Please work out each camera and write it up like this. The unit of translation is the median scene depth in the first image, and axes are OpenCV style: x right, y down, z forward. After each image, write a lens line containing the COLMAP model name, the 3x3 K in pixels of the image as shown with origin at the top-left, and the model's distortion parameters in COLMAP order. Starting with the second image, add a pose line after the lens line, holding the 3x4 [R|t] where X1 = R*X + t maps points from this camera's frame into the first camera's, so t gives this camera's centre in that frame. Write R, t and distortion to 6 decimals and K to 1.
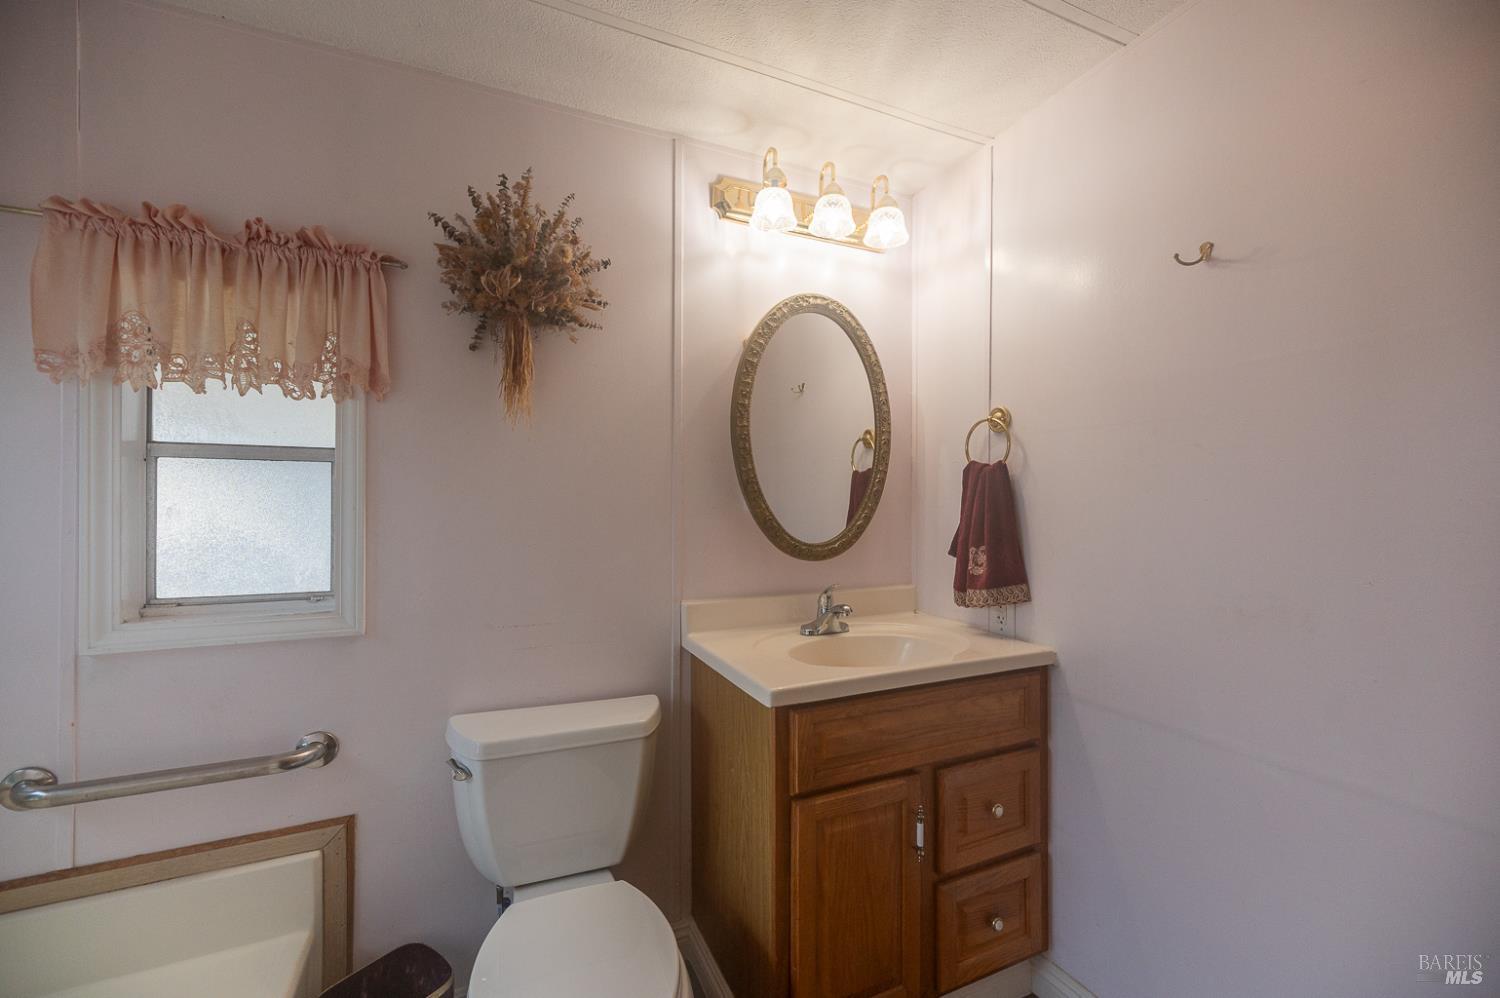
lens RADIAL K [[615.0, 0, 749.5], [0, 615.0, 501.0], [0, 0, 1]] dist [0.001170, 0.000171]
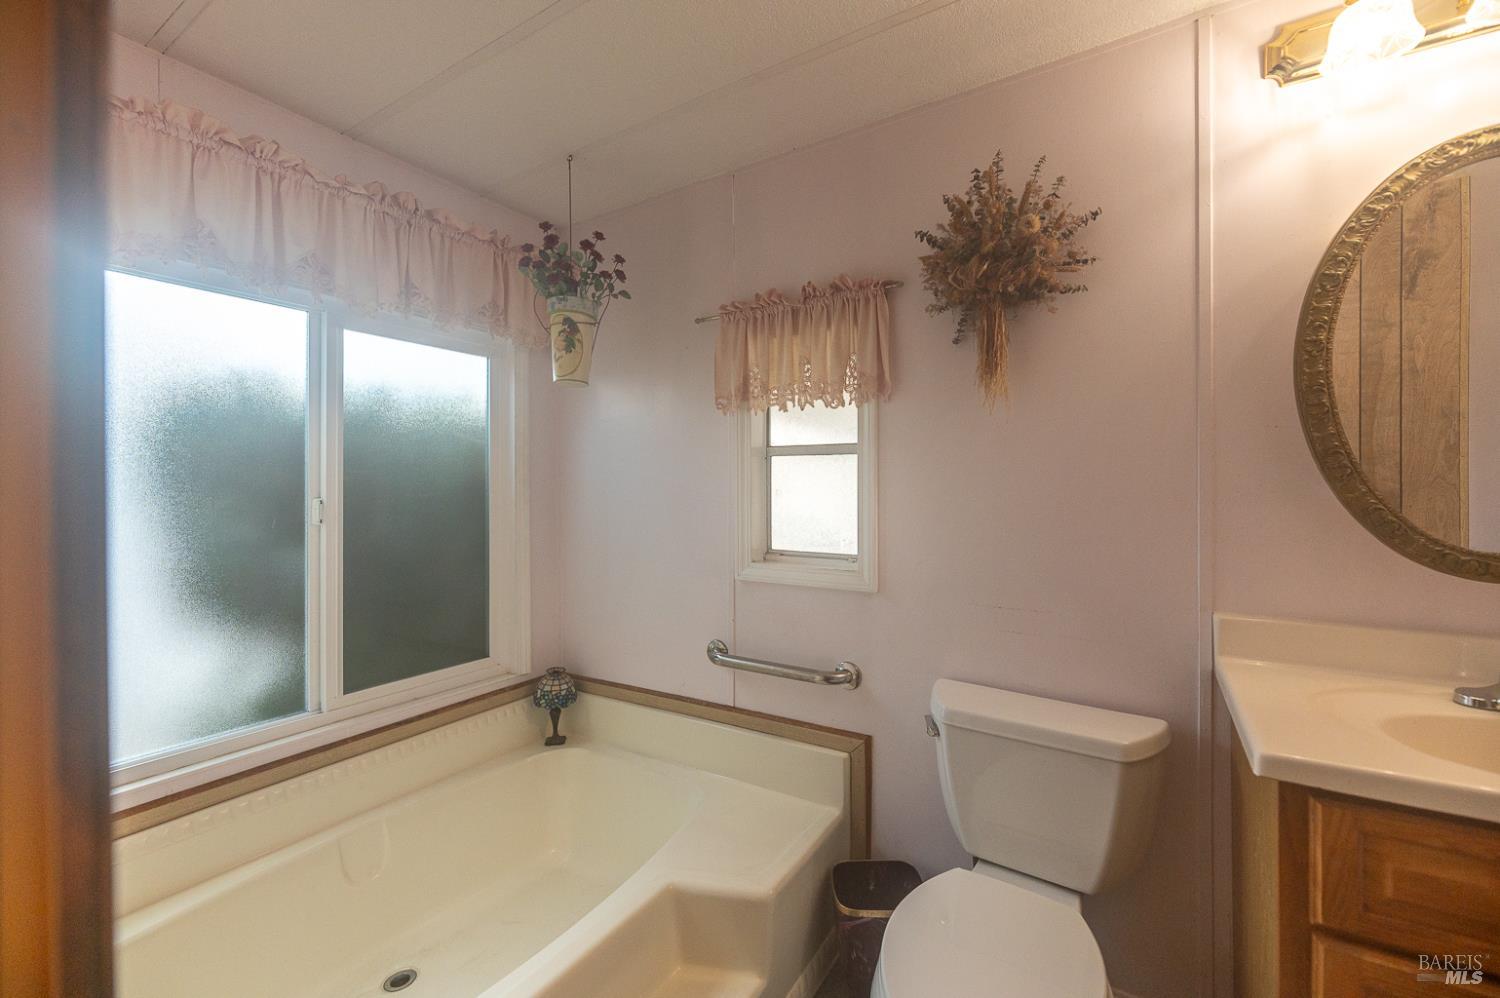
lens RADIAL K [[610.8, 0, 749.8], [0, 610.8, 487.3], [0, 0, 1]] dist [0.000264, -0.000114]
pose [[0.548508, -0.001549, -0.836144, 0.265846], [0.004391, 0.999990, 0.001028, 0.003436], [0.836134, -0.004236, 0.548510, 0.120894]]
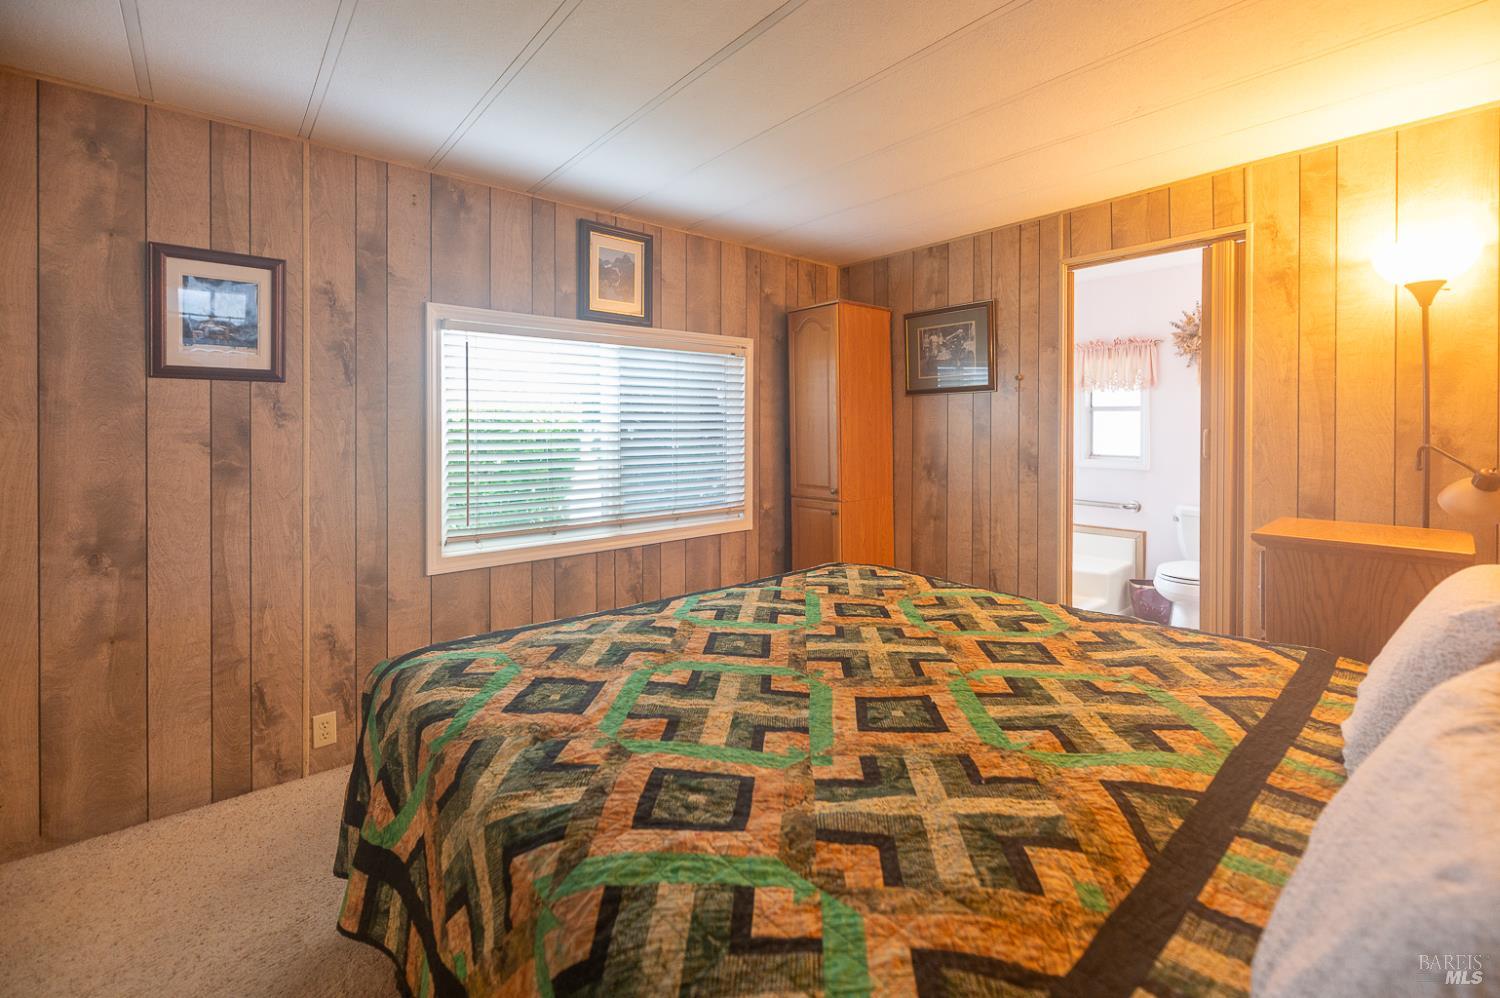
lens RADIAL K [[632.2, 0, 760.6], [0, 632.2, 428.7], [0, 0, 1]] dist [-0.005192, 0.001241]
pose [[0.277350, 0.007701, -0.960738, 1.780844], [-0.000750, 0.999969, 0.007799, -0.001436], [0.960769, -0.001443, 0.277347, -1.640671]]
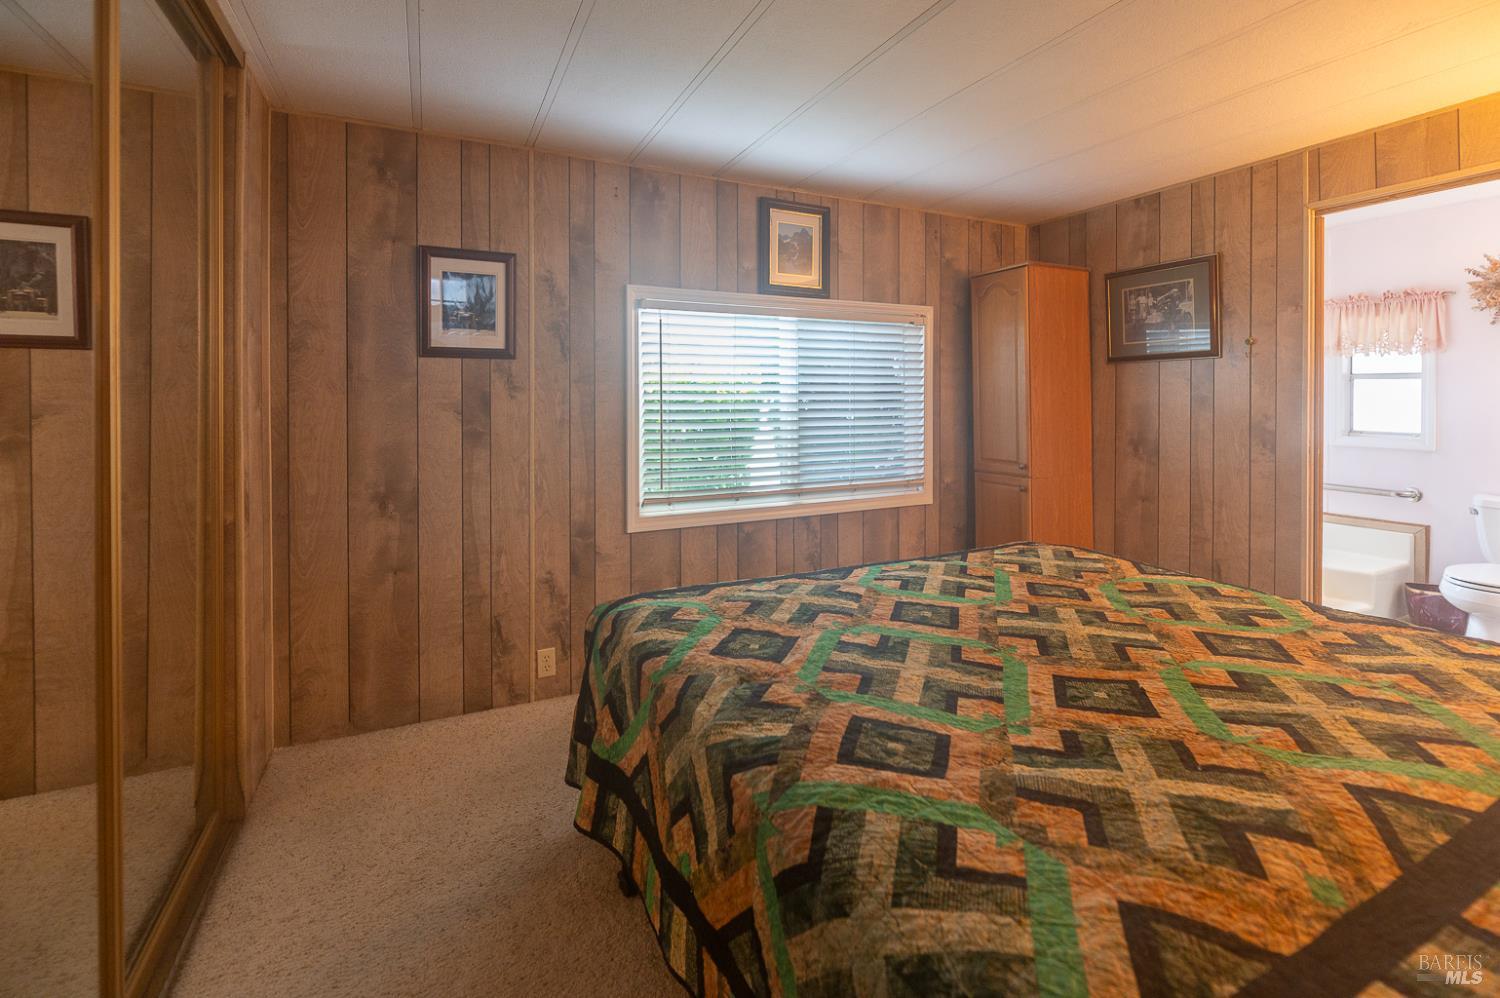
lens RADIAL K [[661.1, 0, 753.9], [0, 661.1, 398.1], [0, 0, 1]] dist [-0.006160, -0.000483]
pose [[0.017852, 0.006701, -0.999818, 1.919154], [0.000603, 0.999977, 0.006713, -0.006484], [0.999840, -0.000723, 0.017848, -1.728169]]
